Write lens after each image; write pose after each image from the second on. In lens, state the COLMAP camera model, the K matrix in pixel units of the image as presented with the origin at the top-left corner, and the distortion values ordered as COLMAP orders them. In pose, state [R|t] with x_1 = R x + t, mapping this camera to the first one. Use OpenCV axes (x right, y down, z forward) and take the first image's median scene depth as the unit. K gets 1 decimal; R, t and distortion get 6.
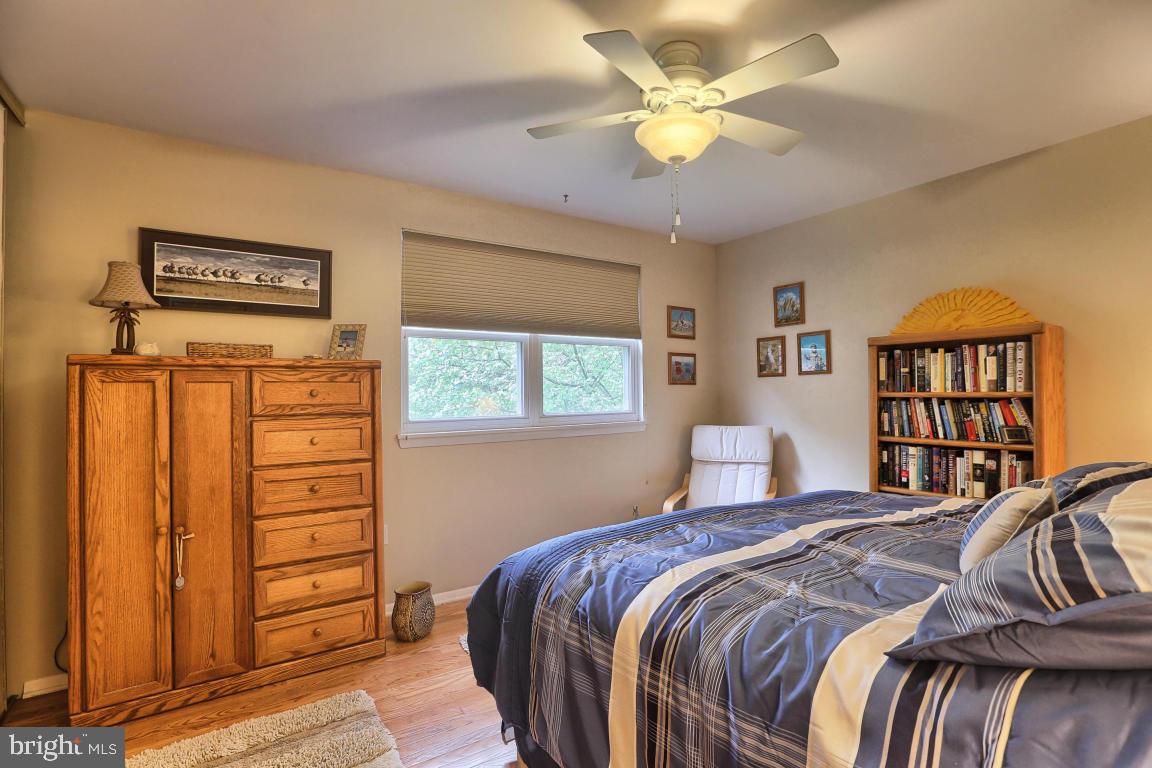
lens RADIAL K [[550.5, 0, 573.2], [0, 550.5, 384.7], [0, 0, 1]] dist [-0.038747, 0.014057]
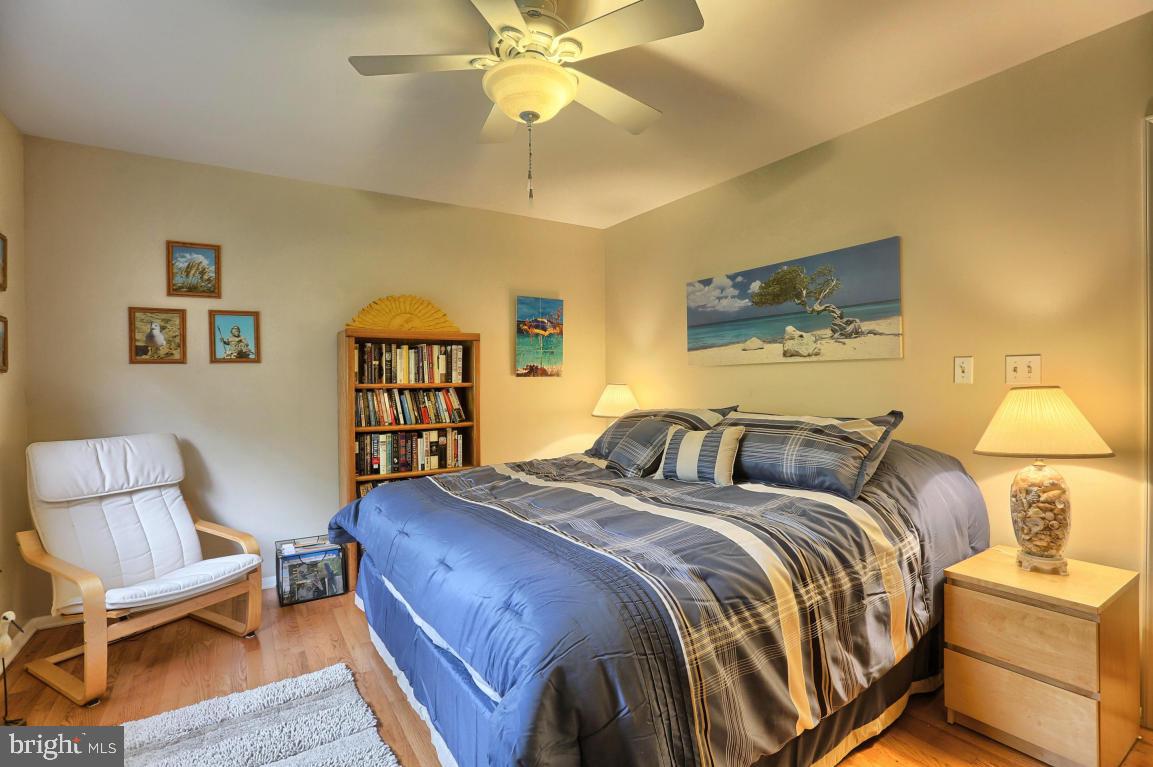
lens RADIAL K [[551.0, 0, 574.6], [0, 551.0, 383.4], [0, 0, 1]] dist [-0.038747, 0.014057]
pose [[0.011041, 0.007796, 0.999909, -0.463392], [-0.002018, 0.999968, -0.007774, 0.021517], [-0.999937, -0.001932, 0.011057, 0.615475]]
